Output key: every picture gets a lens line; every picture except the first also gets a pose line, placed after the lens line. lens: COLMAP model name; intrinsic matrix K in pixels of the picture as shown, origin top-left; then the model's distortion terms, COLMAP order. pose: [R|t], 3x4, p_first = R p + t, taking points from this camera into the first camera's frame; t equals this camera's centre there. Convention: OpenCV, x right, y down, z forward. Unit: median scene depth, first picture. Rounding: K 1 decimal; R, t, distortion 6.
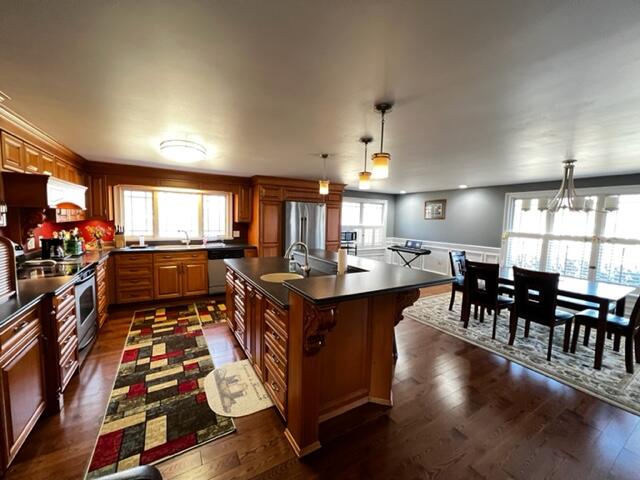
lens RADIAL K [[257.7, 0, 320.0], [0, 257.7, 240.0], [0, 0, 1]] dist [0.002683, 0.000489]
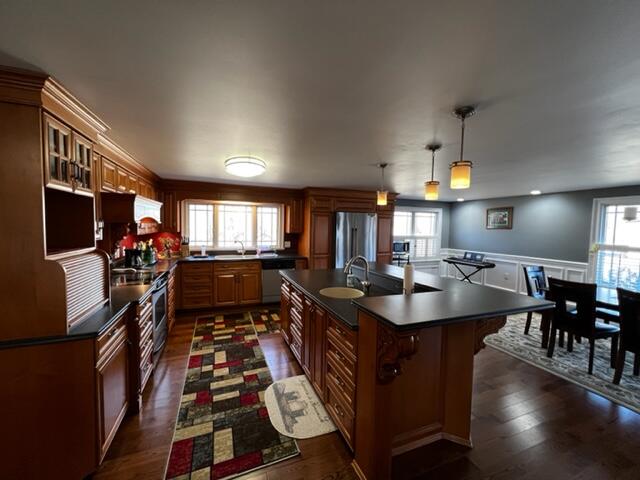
lens RADIAL K [[257.7, 0, 320.0], [0, 257.7, 240.0], [0, 0, 1]] dist [0.002683, 0.000489]
pose [[0.987221, 0.002824, -0.159330, -0.057473], [-0.008117, 0.999436, -0.032581, -0.015015], [0.159148, 0.033458, 0.986688, 0.021844]]
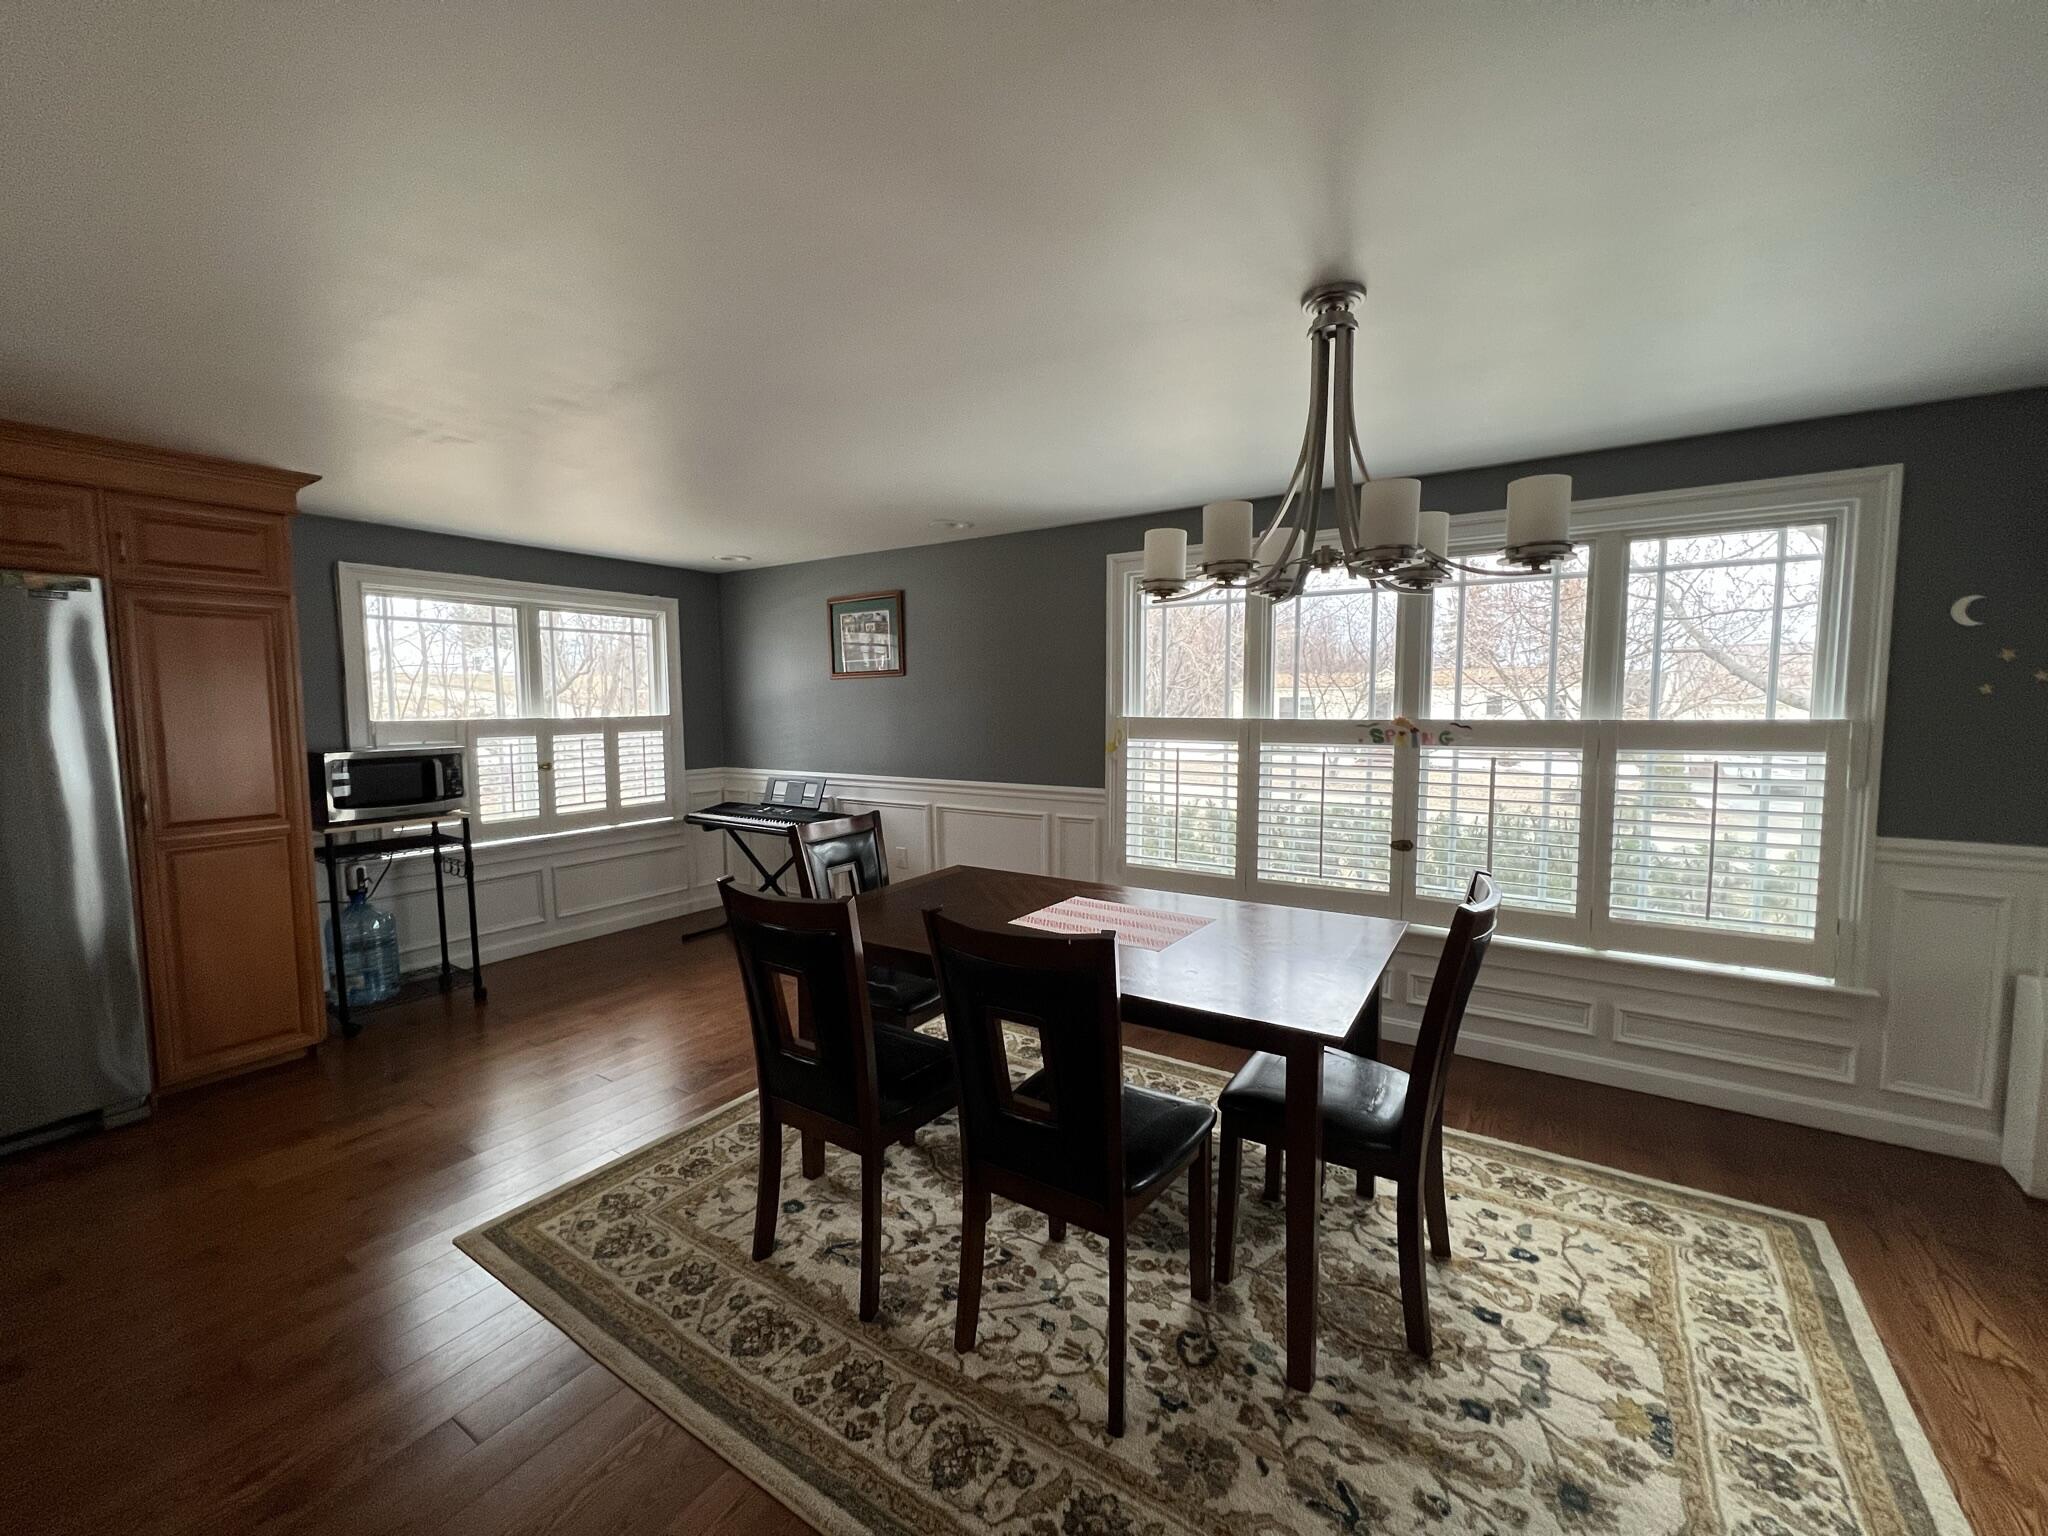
lens RADIAL K [[821.1, 0, 1024.0], [0, 821.1, 768.0], [0, 0, 1]] dist [0.000683, 0.000128]
pose [[0.896162, -0.068589, 0.438394, 0.472434], [0.066651, 0.997579, 0.019829, -0.010276], [-0.438693, 0.011450, 0.898564, 0.547324]]
